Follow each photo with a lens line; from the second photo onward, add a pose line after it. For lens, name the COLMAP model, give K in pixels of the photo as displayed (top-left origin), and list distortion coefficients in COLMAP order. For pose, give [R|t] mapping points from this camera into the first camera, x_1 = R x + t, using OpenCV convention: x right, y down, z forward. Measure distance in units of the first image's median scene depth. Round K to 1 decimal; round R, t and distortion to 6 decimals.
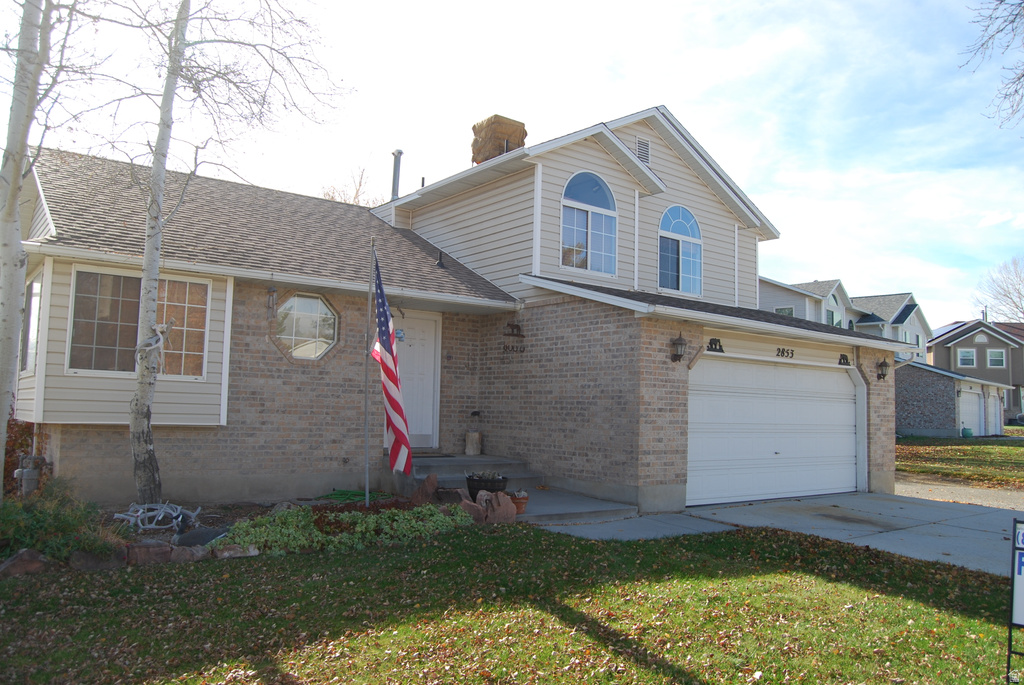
lens RADIAL K [[804.7, 0, 511.9], [0, 804.7, 341.9], [0, 0, 1]] dist [-0.086300, -0.002066]
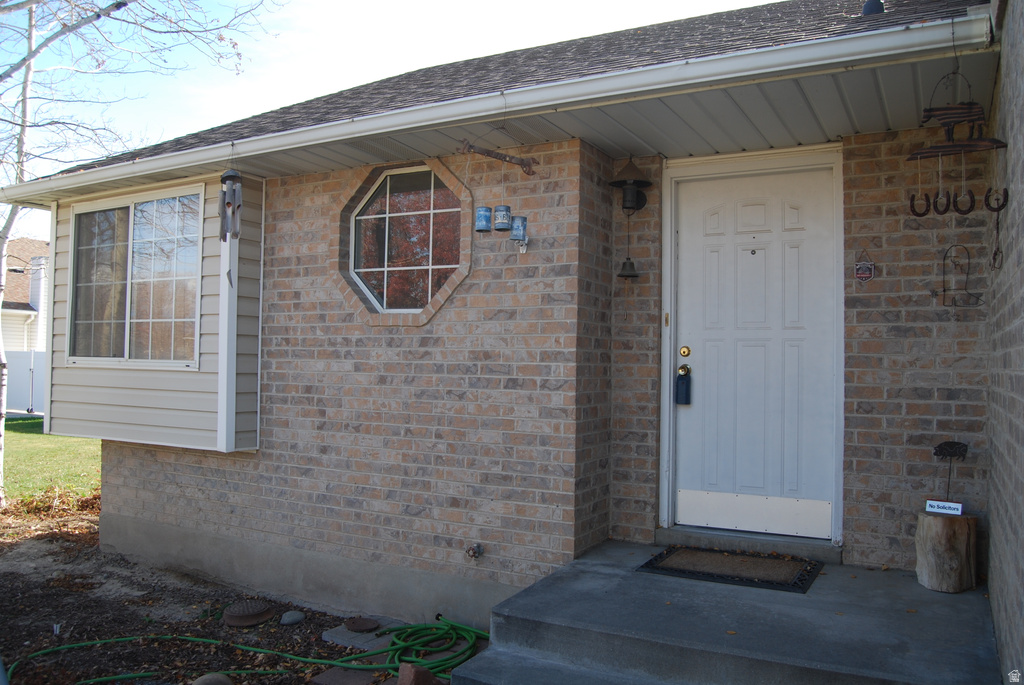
lens RADIAL K [[804.7, 0, 512.6], [0, 804.7, 345.8], [0, 0, 1]] dist [-0.086300, -0.002066]
pose [[0.403856, -0.038279, -0.914021, 0.184846], [0.076165, 0.997062, -0.008104, 0.049084], [0.911646, -0.066344, 0.405585, 0.884229]]
